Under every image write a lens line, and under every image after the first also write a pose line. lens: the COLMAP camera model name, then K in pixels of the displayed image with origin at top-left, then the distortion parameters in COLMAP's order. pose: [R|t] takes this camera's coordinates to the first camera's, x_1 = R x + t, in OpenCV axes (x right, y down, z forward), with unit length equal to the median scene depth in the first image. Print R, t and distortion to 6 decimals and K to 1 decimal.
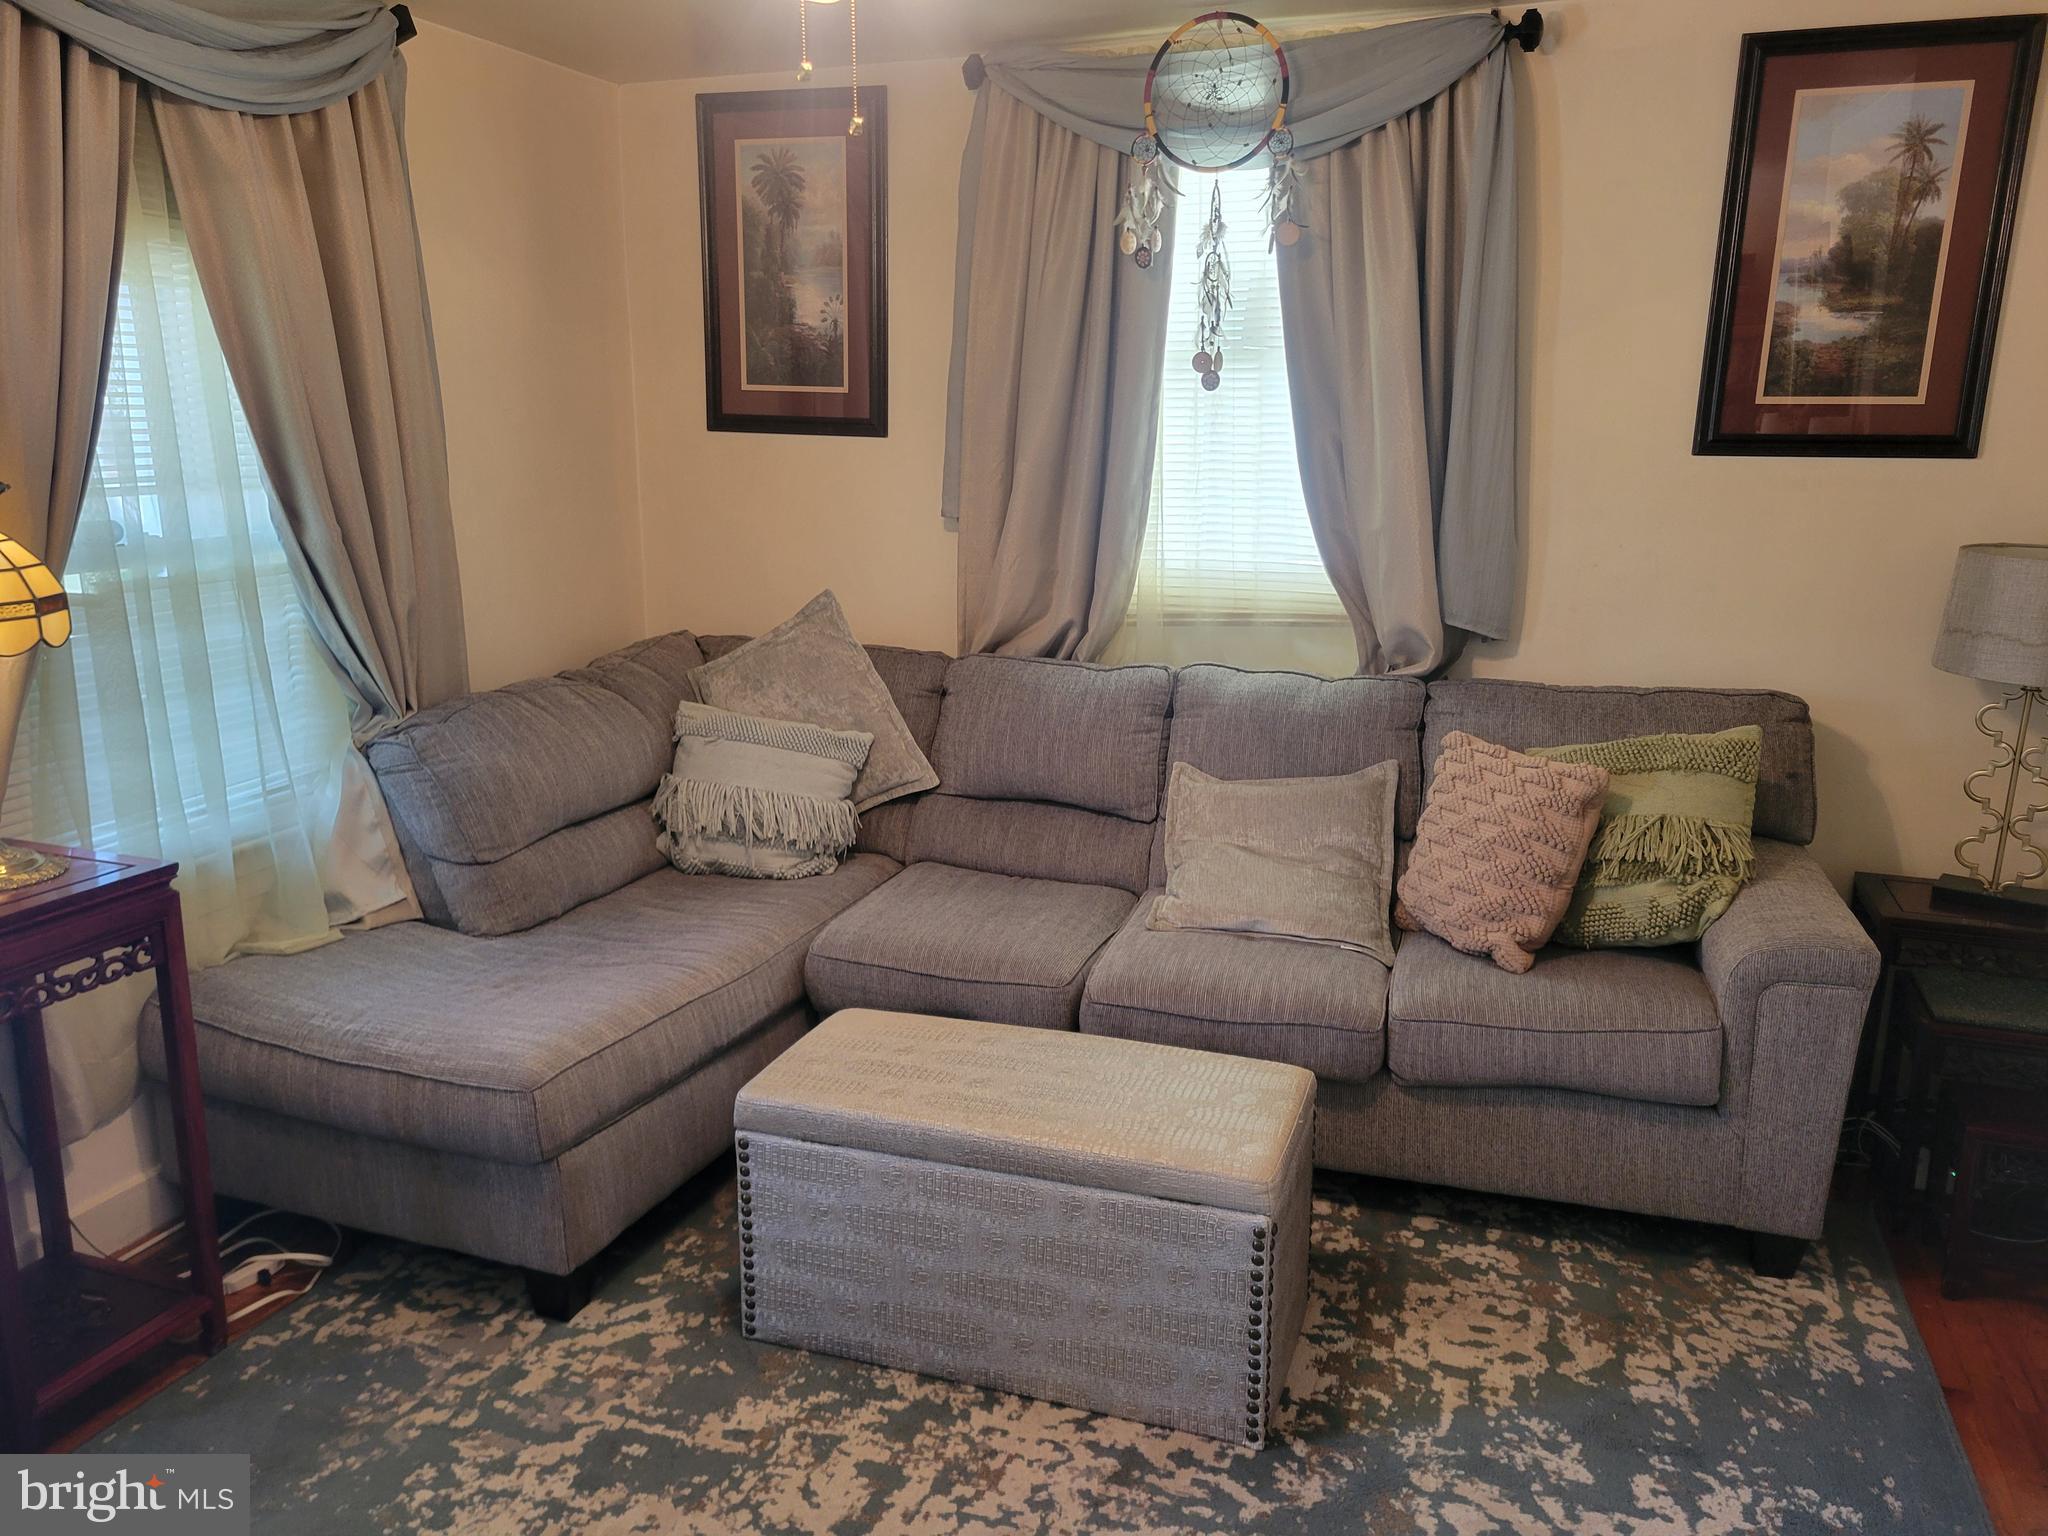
lens RADIAL K [[1533.3, 0, 1015.5], [0, 1533.3, 774.7], [0, 0, 1]] dist [0.054363, -0.035715]
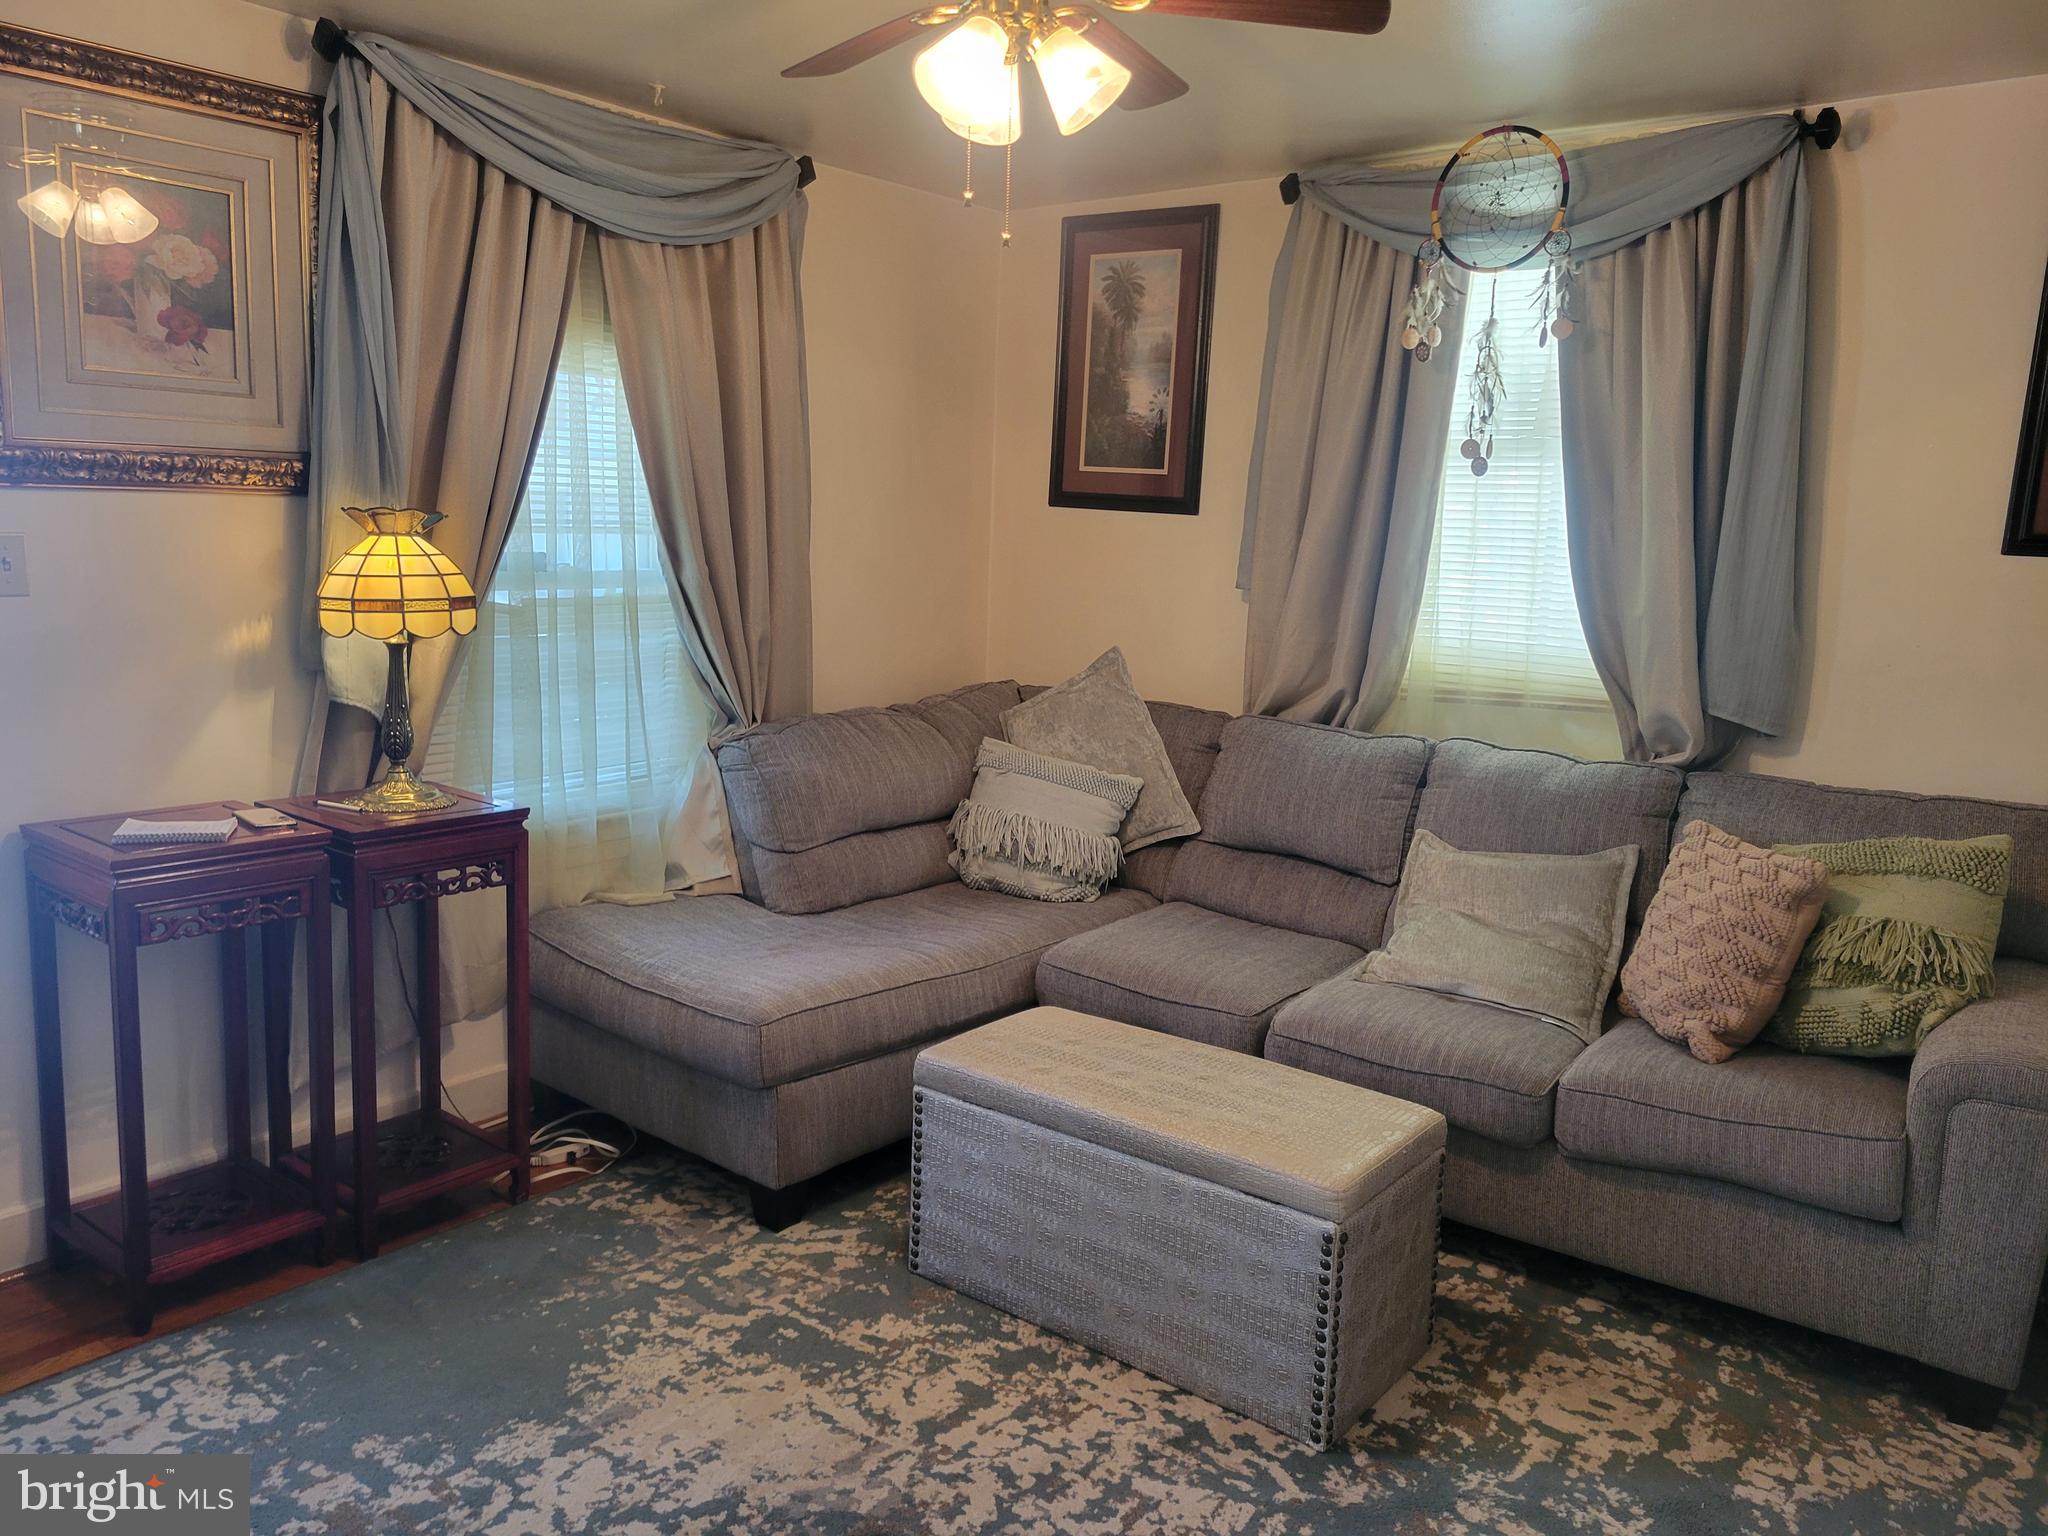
lens RADIAL K [[1532.2, 0, 1013.6], [0, 1532.2, 763.1], [0, 0, 1]] dist [0.056399, -0.031491]
pose [[0.947189, 0.081937, -0.310030, 0.196954], [-0.103764, 0.993105, -0.054549, 0.039015], [0.303423, 0.083839, 0.949160, -0.083963]]
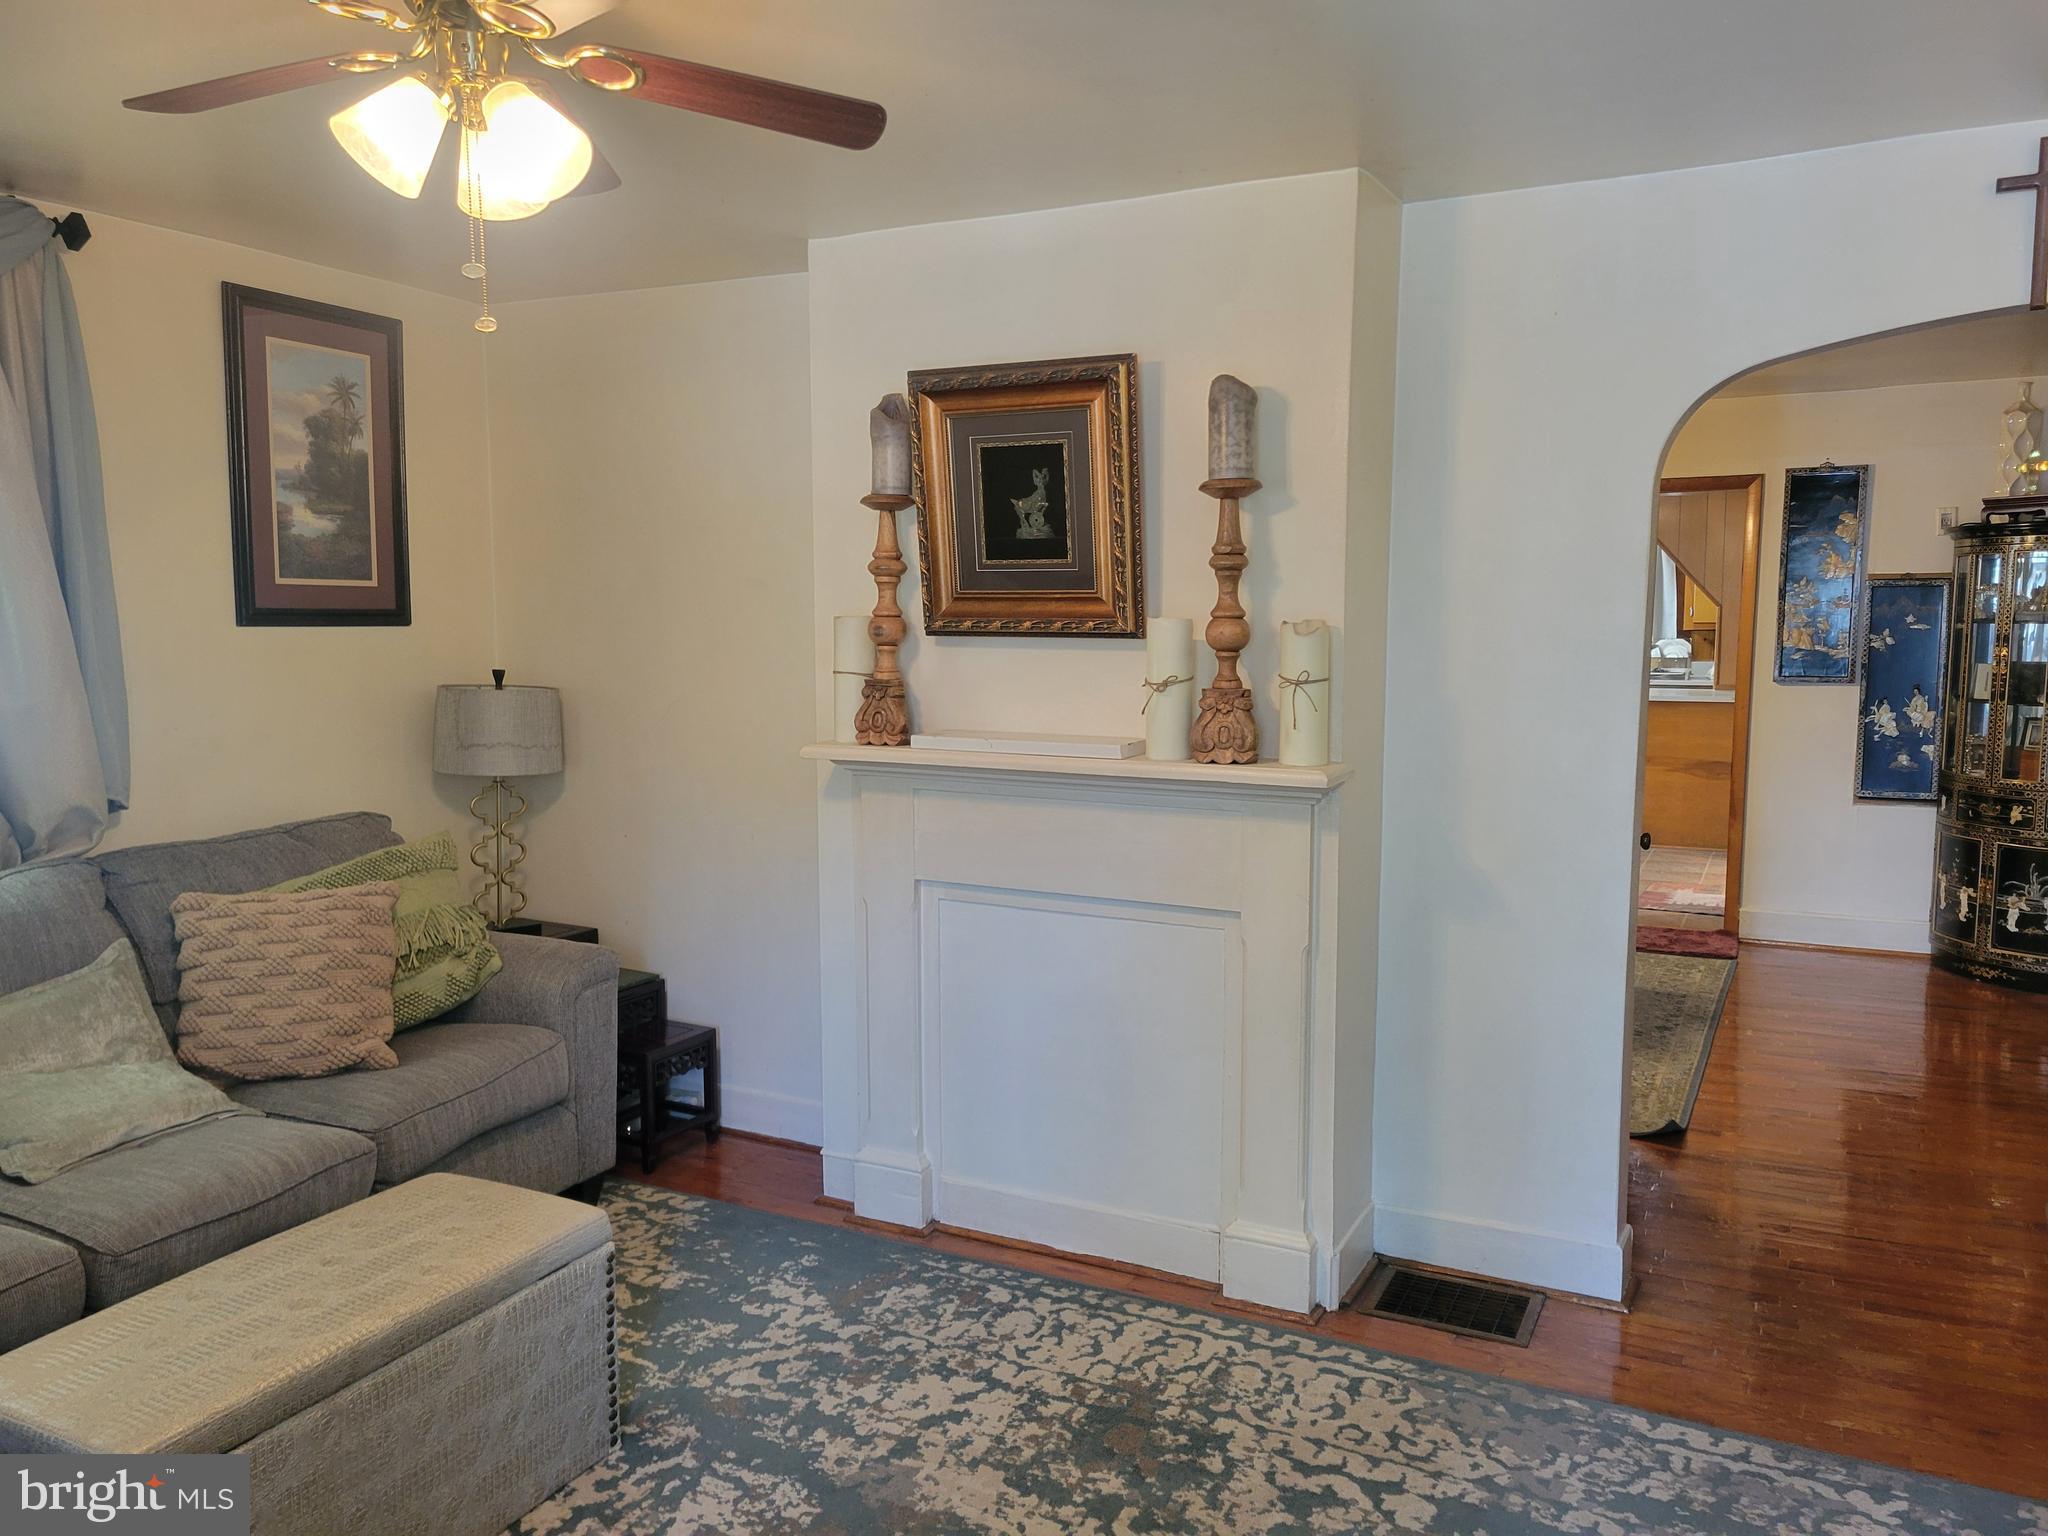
lens RADIAL K [[1533.3, 0, 1015.5], [0, 1533.3, 774.7], [0, 0, 1]] dist [0.054363, -0.035715]
pose [[0.133345, -0.112677, 0.984644, -0.721639], [0.224708, 0.971079, 0.080694, -0.071776], [-0.965259, 0.210497, 0.154808, 0.330836]]
